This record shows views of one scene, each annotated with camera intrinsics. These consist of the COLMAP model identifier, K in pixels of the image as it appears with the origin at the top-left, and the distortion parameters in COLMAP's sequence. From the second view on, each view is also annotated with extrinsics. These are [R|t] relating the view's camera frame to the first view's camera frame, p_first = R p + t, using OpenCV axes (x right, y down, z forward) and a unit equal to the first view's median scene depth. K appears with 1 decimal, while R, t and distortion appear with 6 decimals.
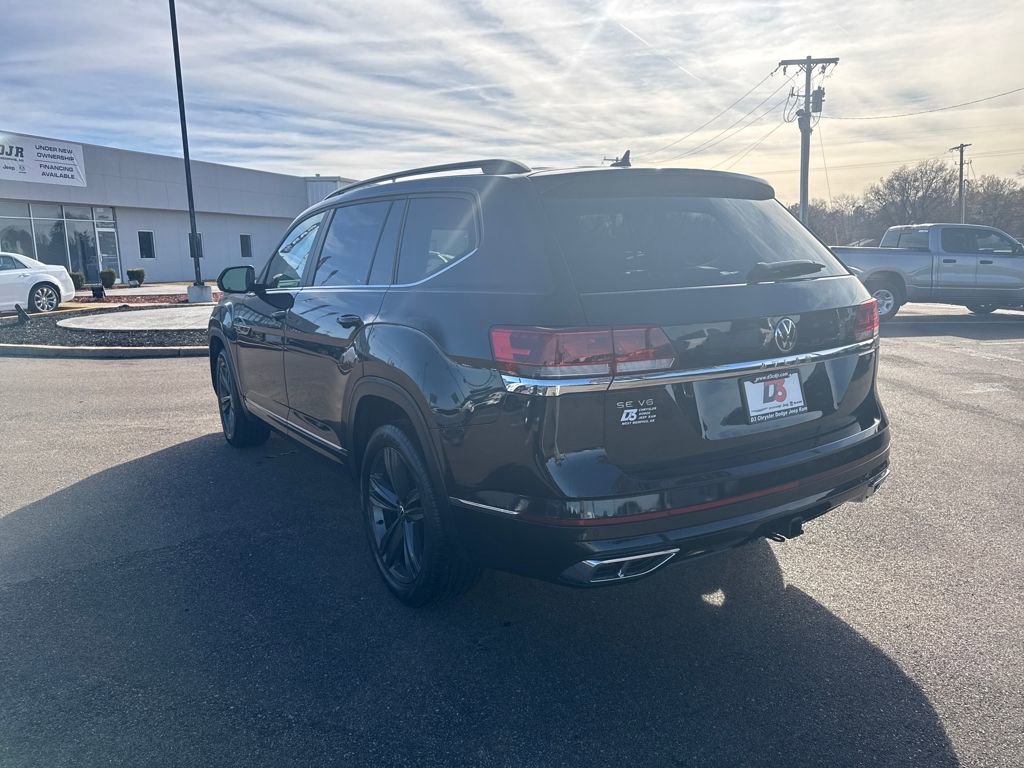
lens RADIAL K [[715.0, 0, 506.1], [0, 715.0, 376.4], [0, 0, 1]] dist [0.018135, -0.026741]
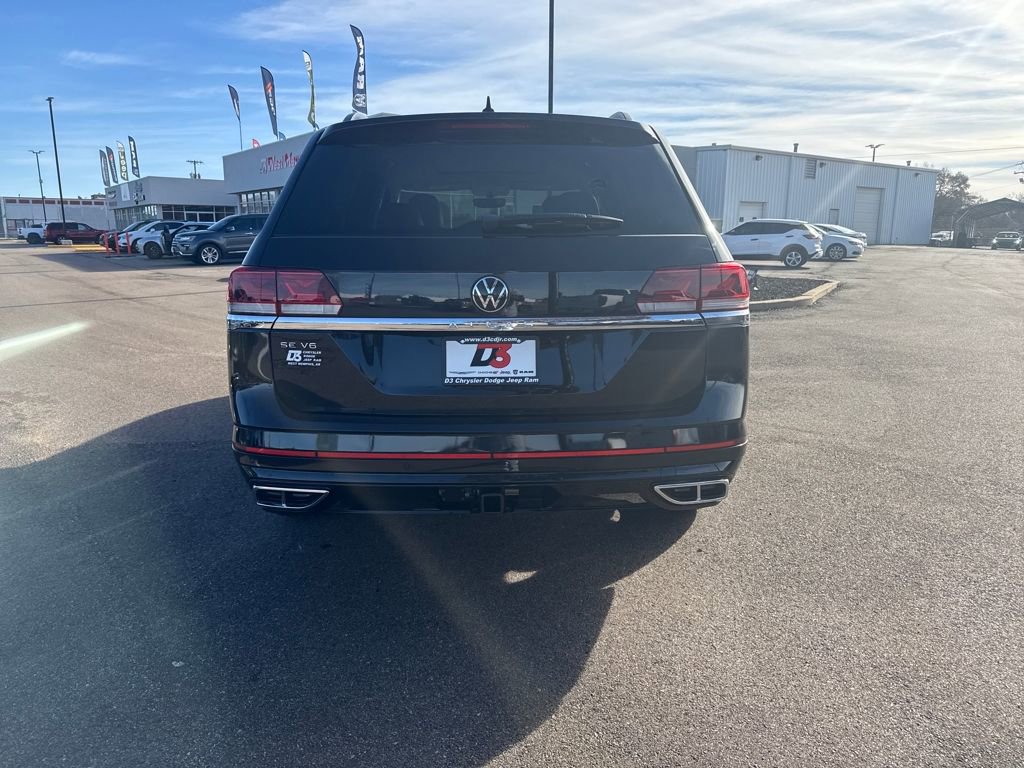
lens RADIAL K [[715.0, 0, 516.5], [0, 715.0, 381.2], [0, 0, 1]] dist [0.018135, -0.026741]
pose [[0.849899, 0.124126, -0.512117, 0.115227], [-0.101948, 0.992231, 0.071305, -0.002026], [0.516989, -0.008393, 0.855951, 0.030216]]
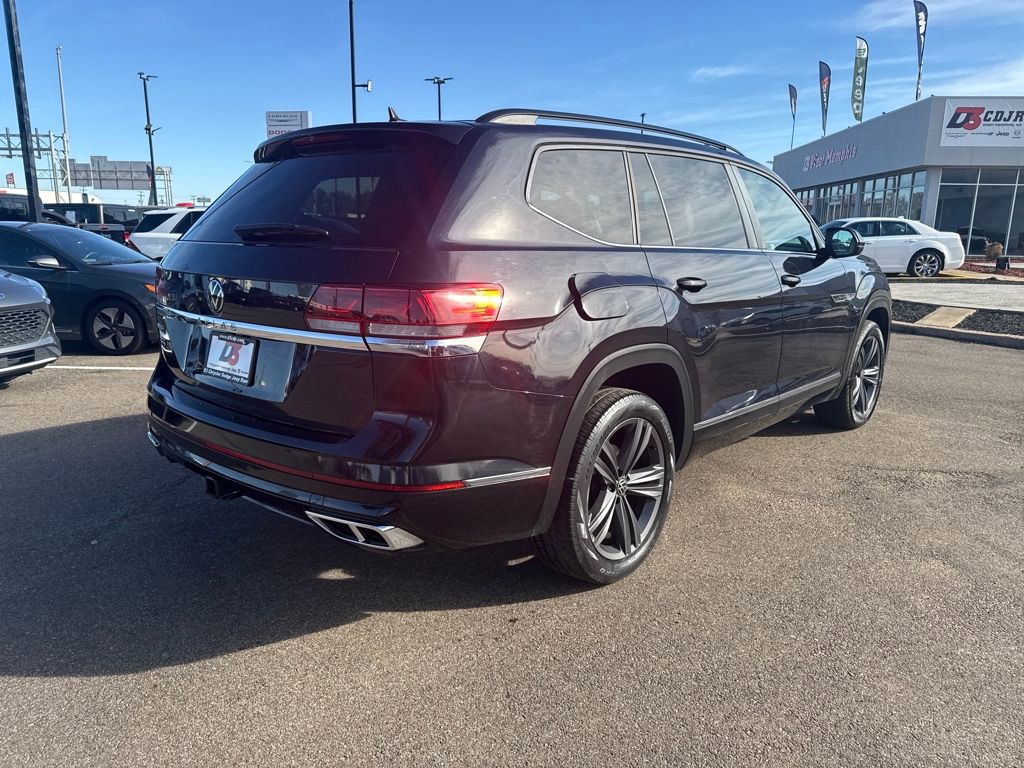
lens RADIAL K [[715.0, 0, 512.8], [0, 715.0, 380.3], [0, 0, 1]] dist [0.018135, -0.026741]
pose [[0.251387, 0.220764, -0.942373, 0.189248], [-0.175162, 0.967940, 0.180028, -0.025617], [0.951905, 0.119812, 0.281997, 0.144383]]
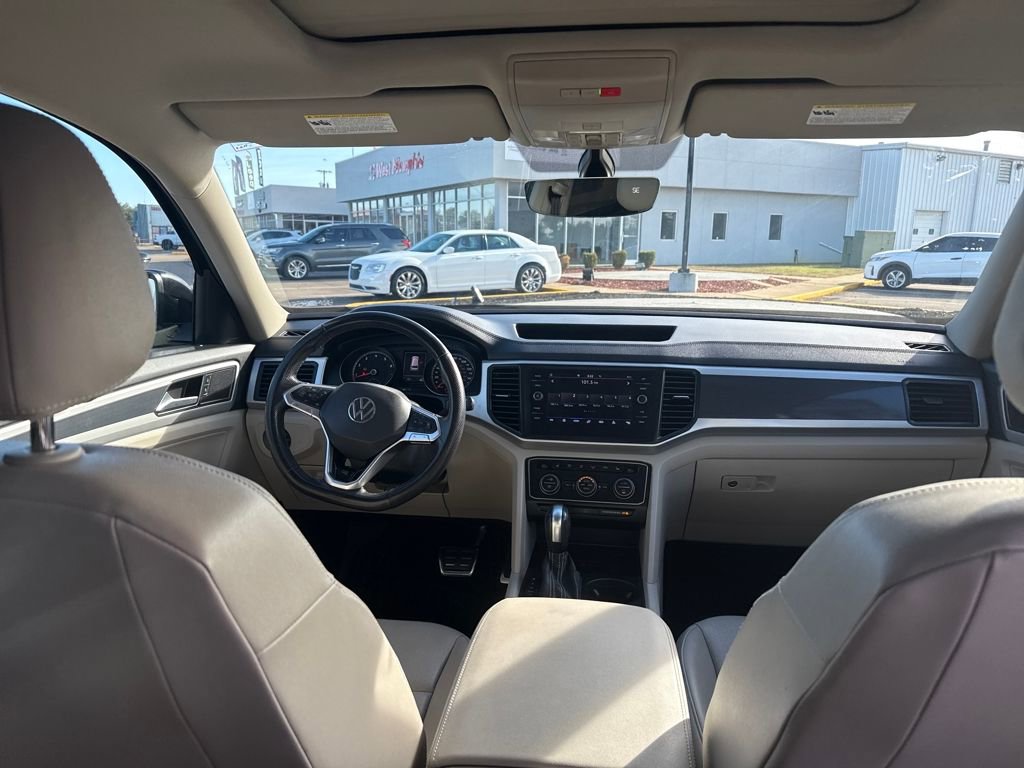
lens RADIAL K [[727.0, 0, 513.7], [0, 727.0, 377.5], [0, 0, 1]] dist [0.036027, -0.012221]
pose [[0.749246, 0.144487, -0.646339, 0.011629], [-0.130088, 0.989008, 0.070290, -0.035995], [0.649391, 0.031417, 0.759806, 0.192616]]
